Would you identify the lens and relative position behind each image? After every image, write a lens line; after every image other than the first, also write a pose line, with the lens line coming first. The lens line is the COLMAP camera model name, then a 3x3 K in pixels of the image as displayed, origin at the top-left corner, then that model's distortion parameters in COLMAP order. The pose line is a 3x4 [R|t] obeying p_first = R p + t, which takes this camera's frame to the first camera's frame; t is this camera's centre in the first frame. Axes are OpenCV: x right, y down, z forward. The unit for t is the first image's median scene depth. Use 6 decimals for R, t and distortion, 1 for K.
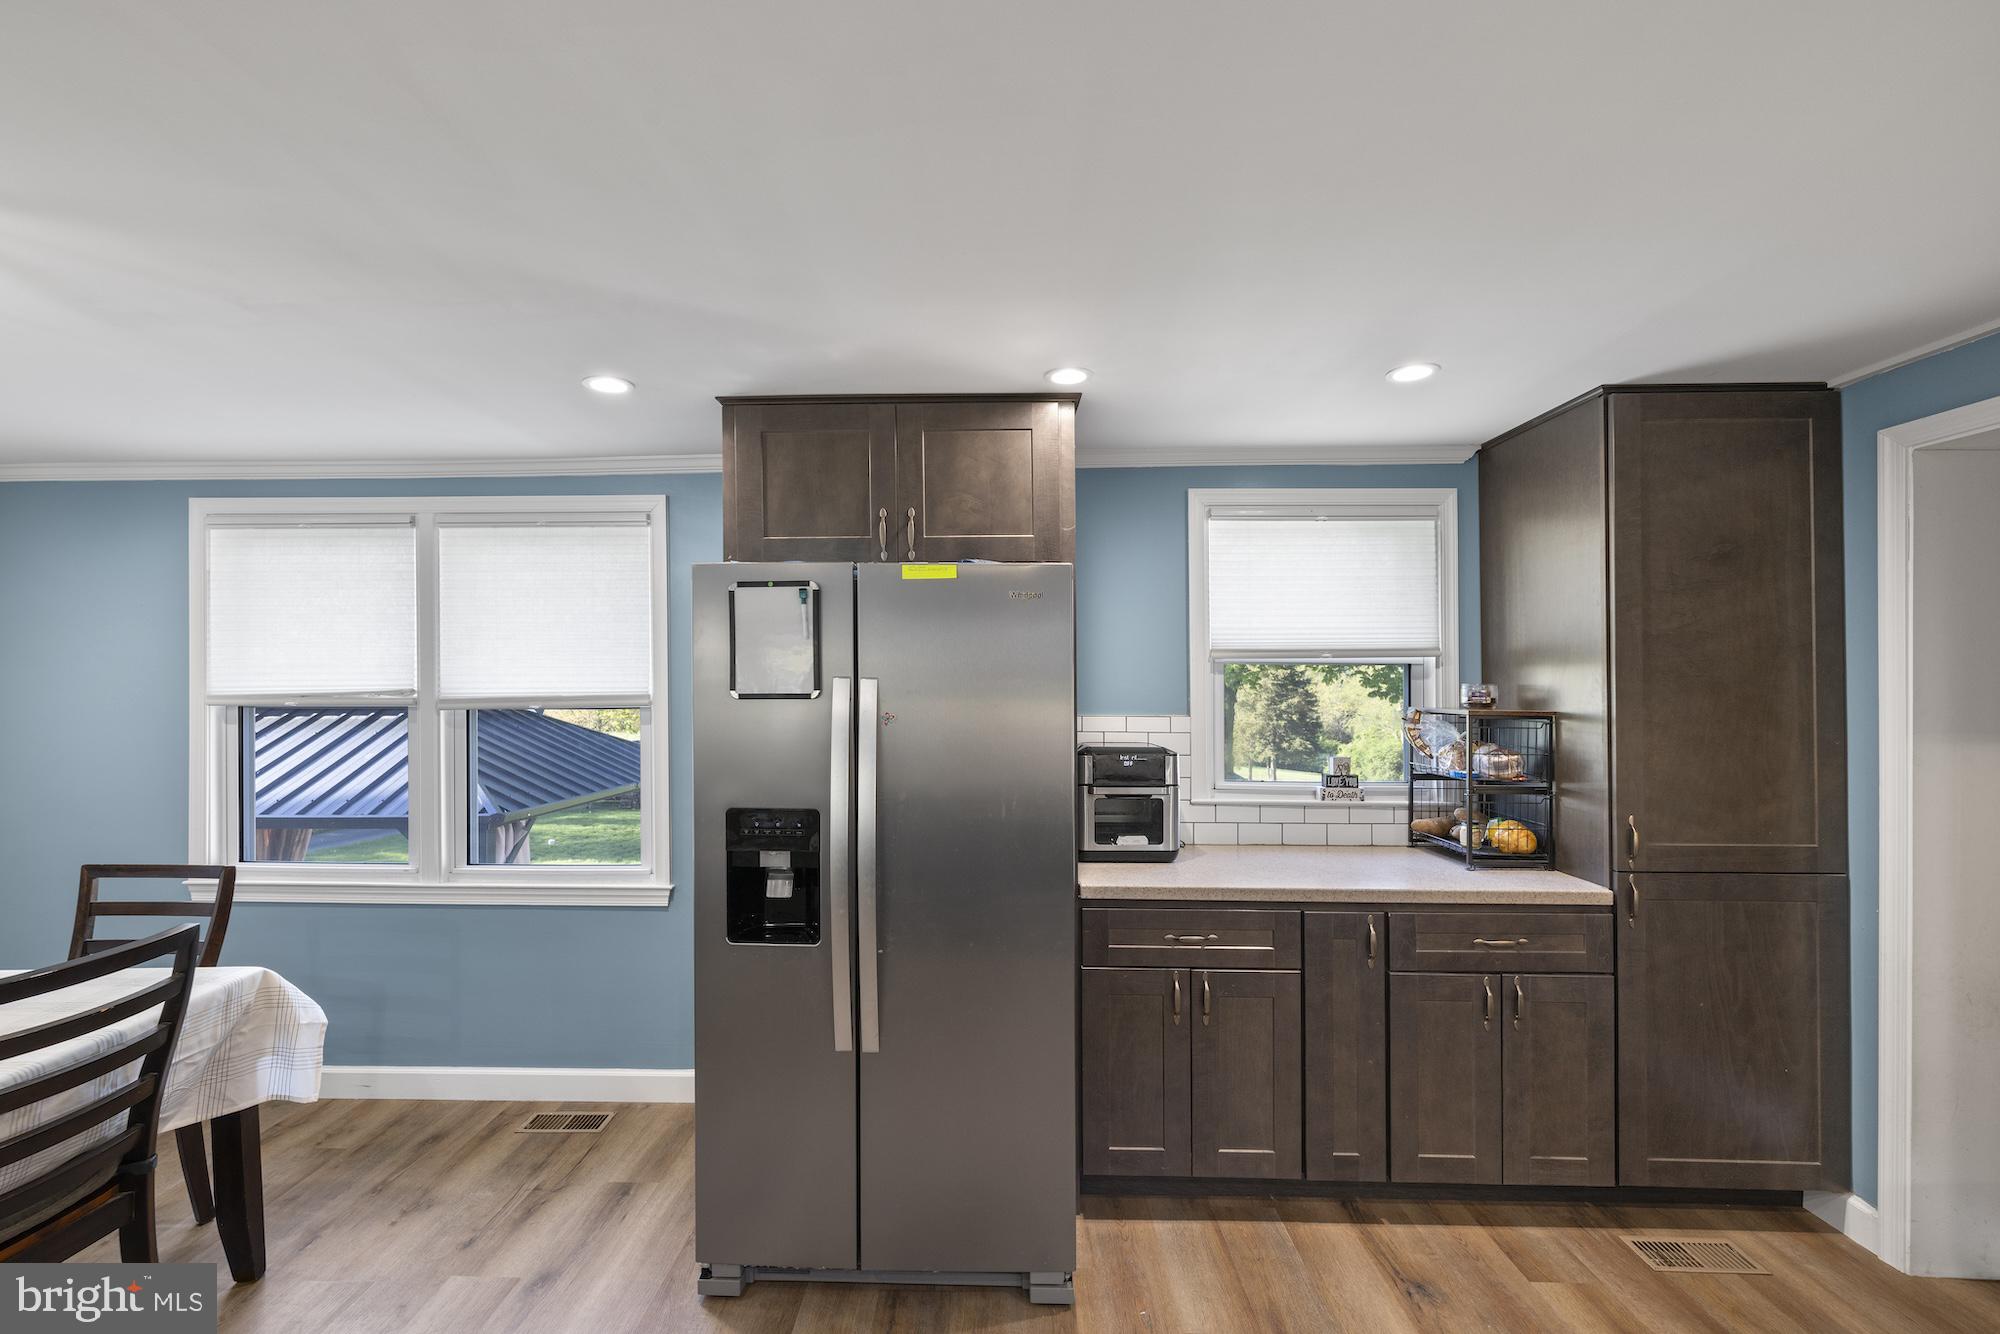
lens RADIAL K [[878.1, 0, 1000.0], [0, 878.1, 667.0], [0, 0, 1]] dist [0.000650, -0.000088]
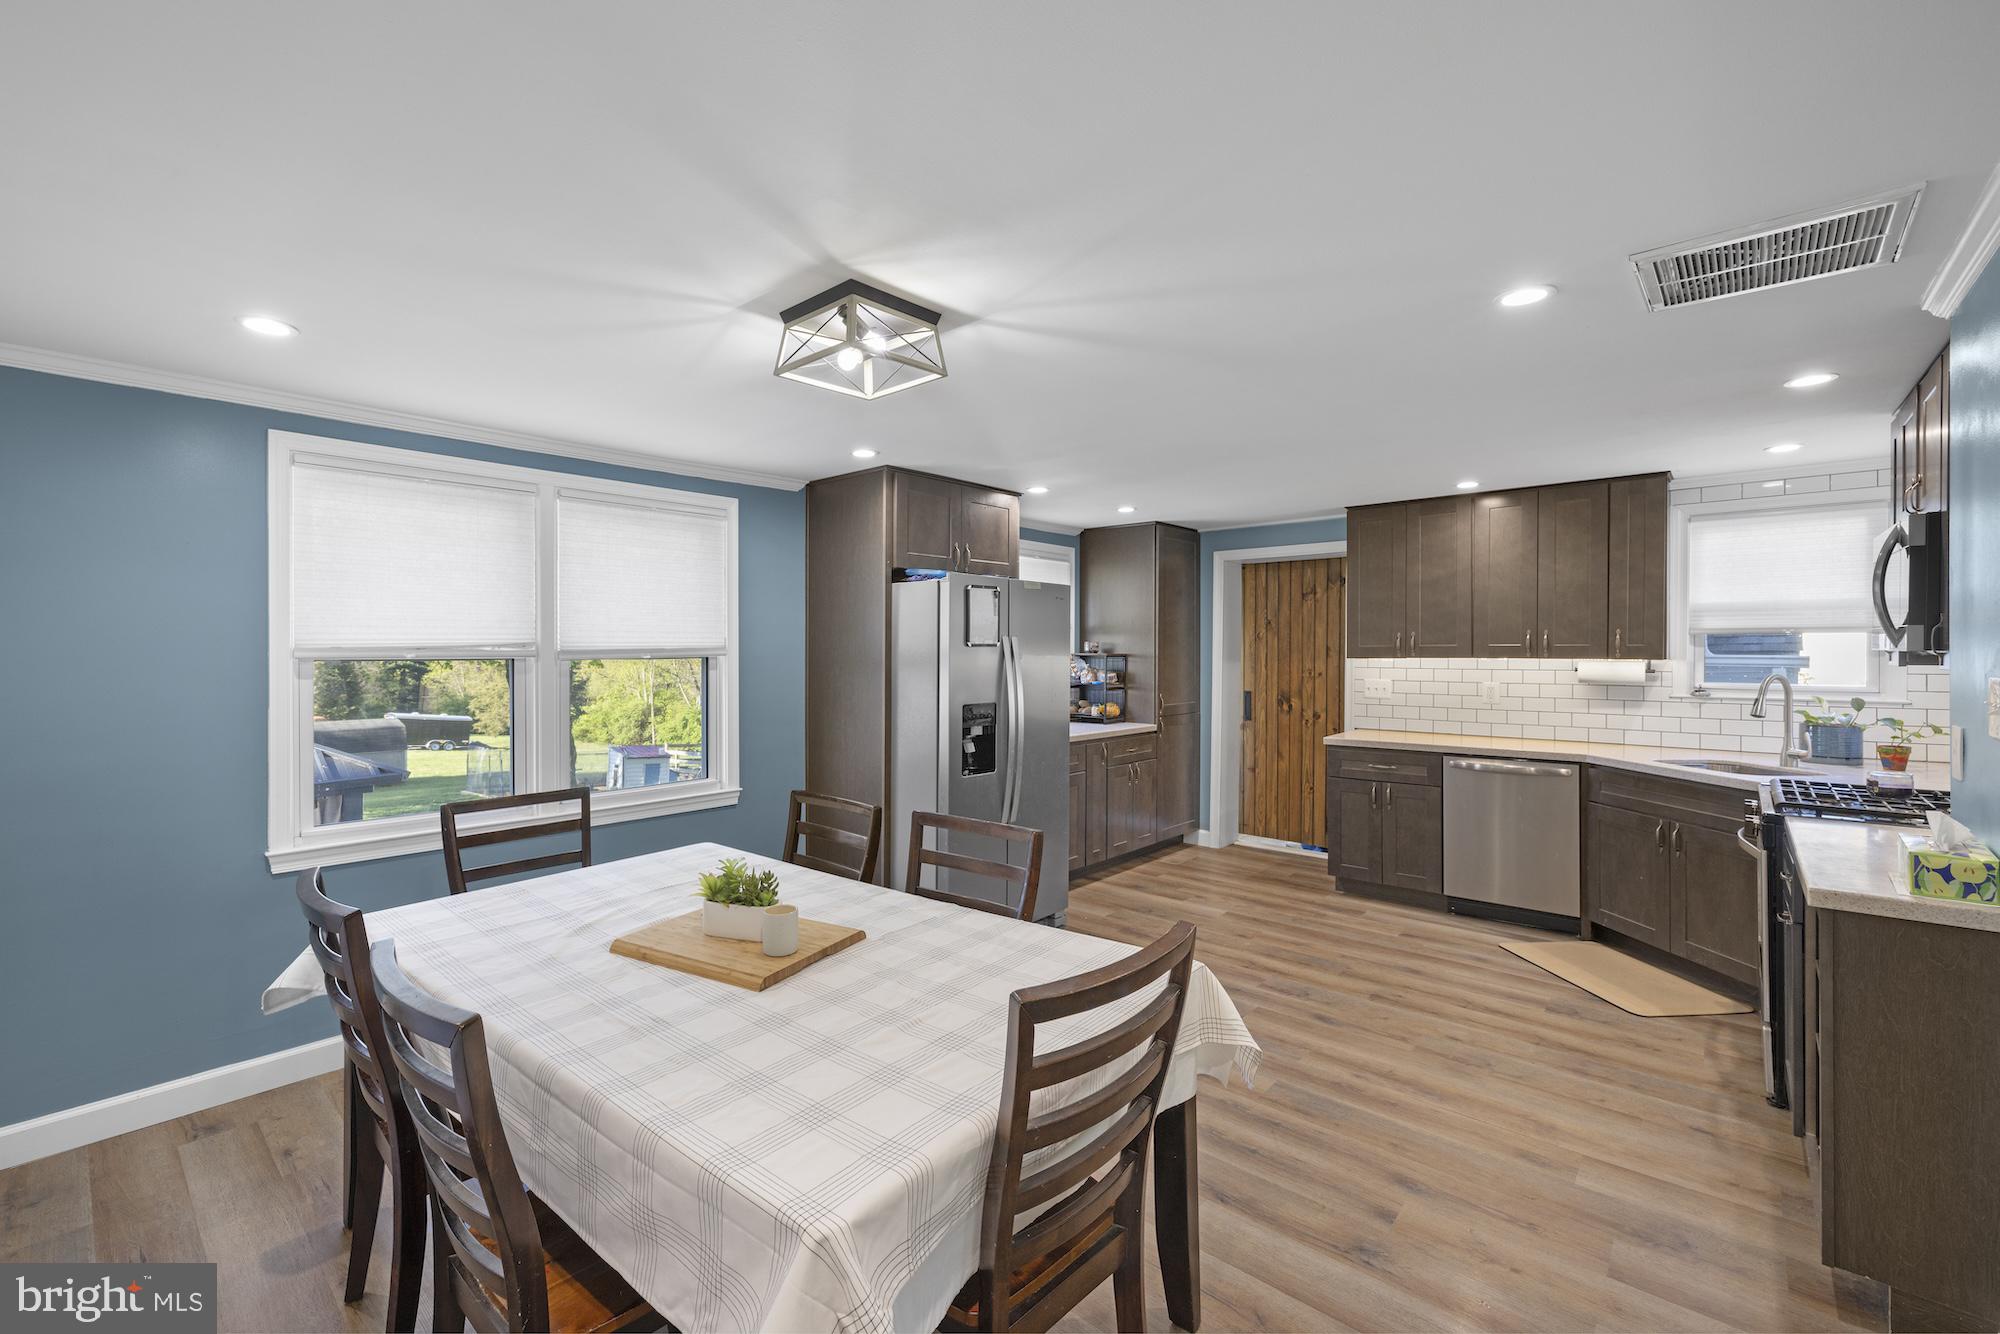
lens RADIAL K [[837.3, 0, 999.8], [0, 837.3, 643.7], [0, 0, 1]] dist [-0.000487, -0.000051]
pose [[0.636541, 0.004187, 0.771232, -1.314991], [-0.013602, 0.999891, 0.005798, 0.015242], [-0.771123, -0.014181, 0.636528, -0.153551]]
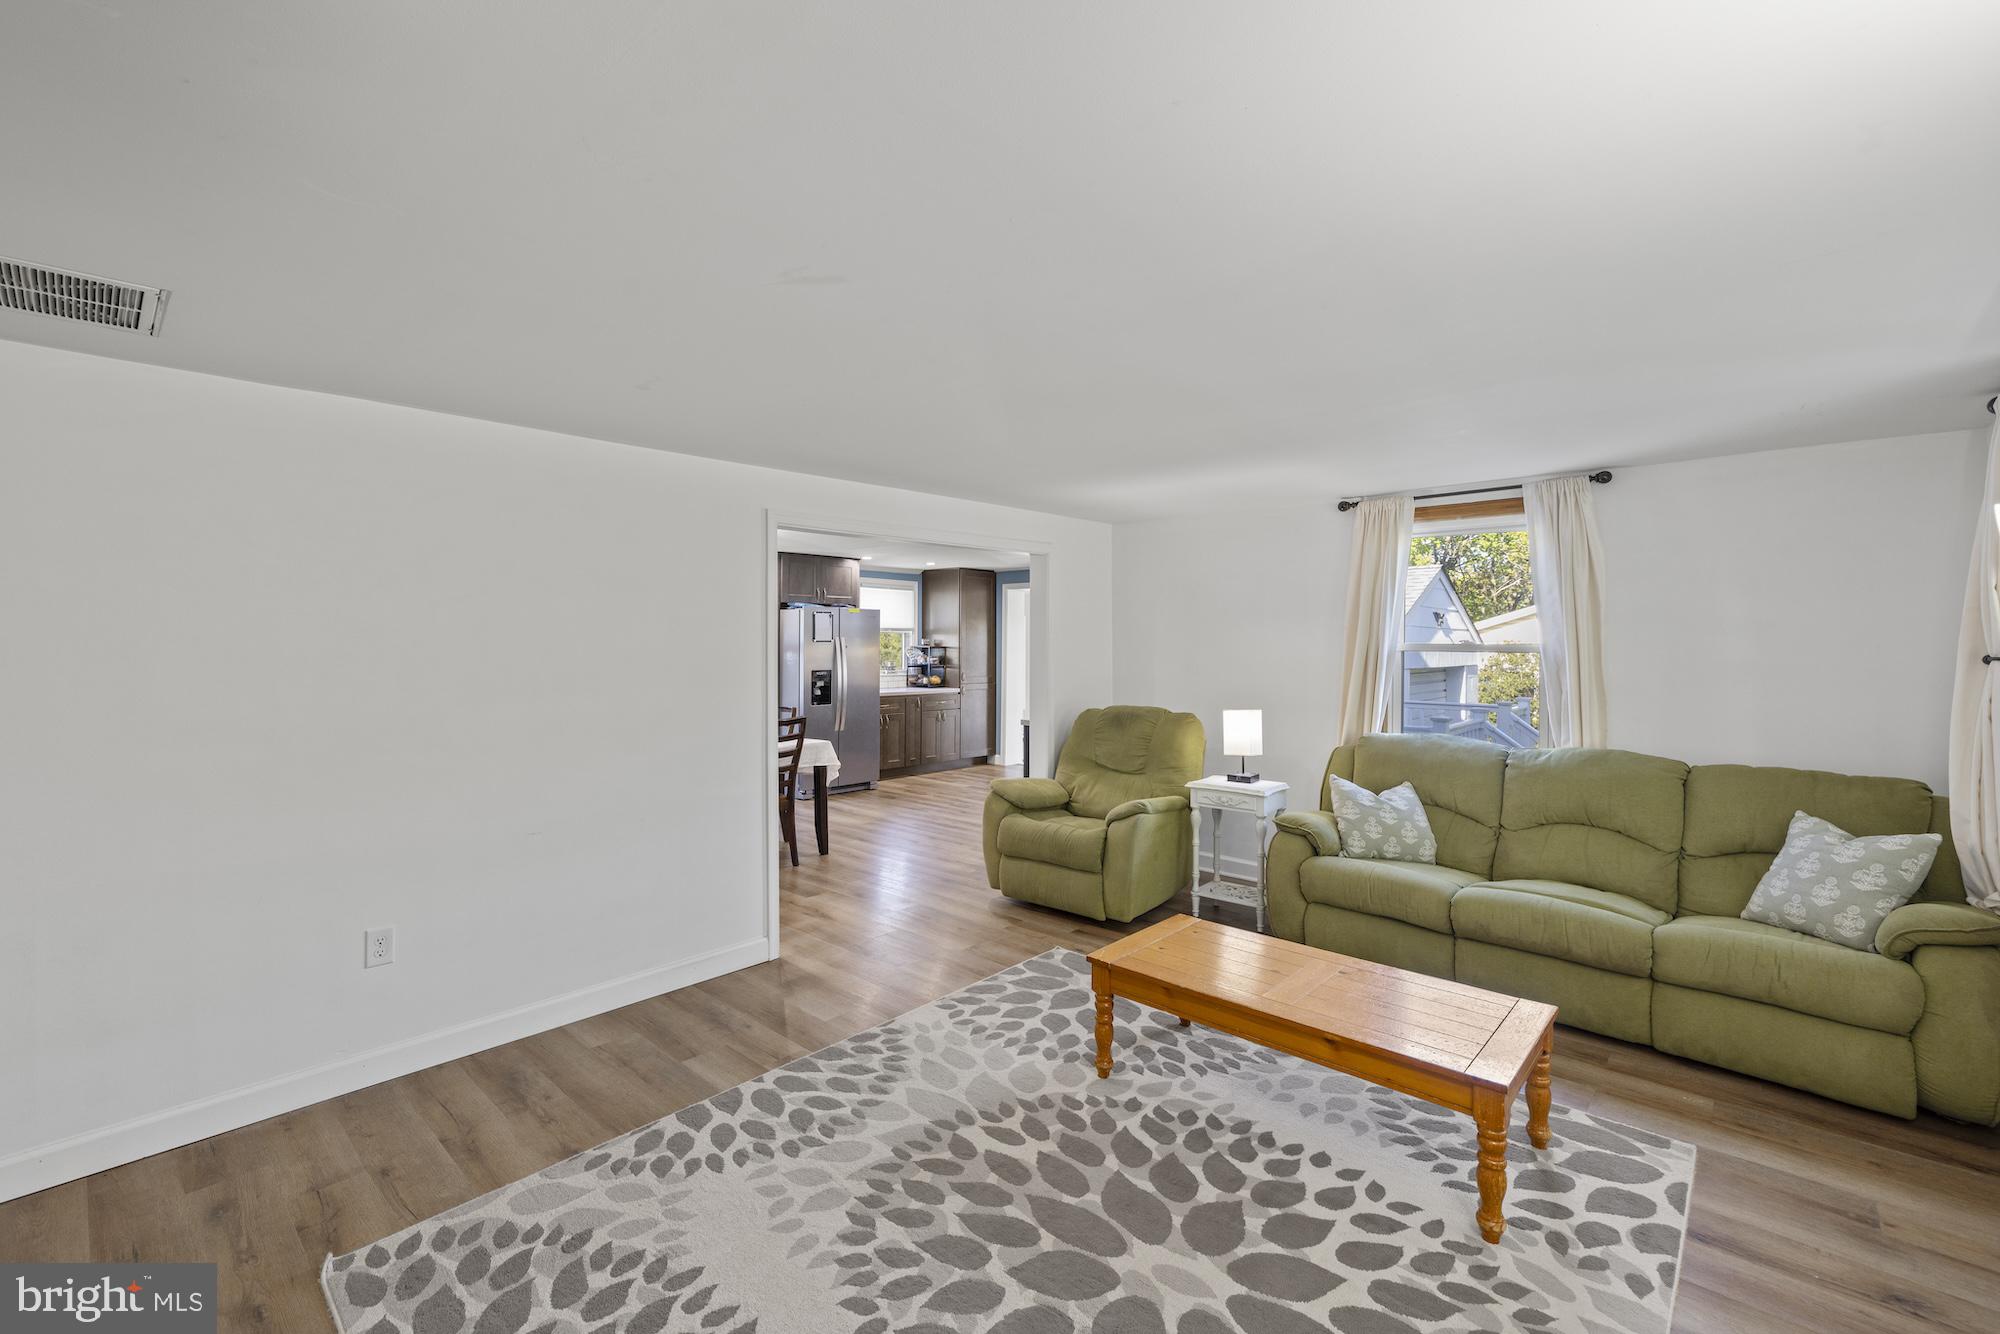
lens RADIAL K [[837.3, 0, 999.8], [0, 837.3, 643.7], [0, 0, 1]] dist [-0.000487, -0.000051]
pose [[0.647097, 0.001063, 0.762407, -2.058317], [-0.017750, 0.999749, 0.013672, -0.016571], [-0.762201, -0.022380, 0.646954, -1.593818]]
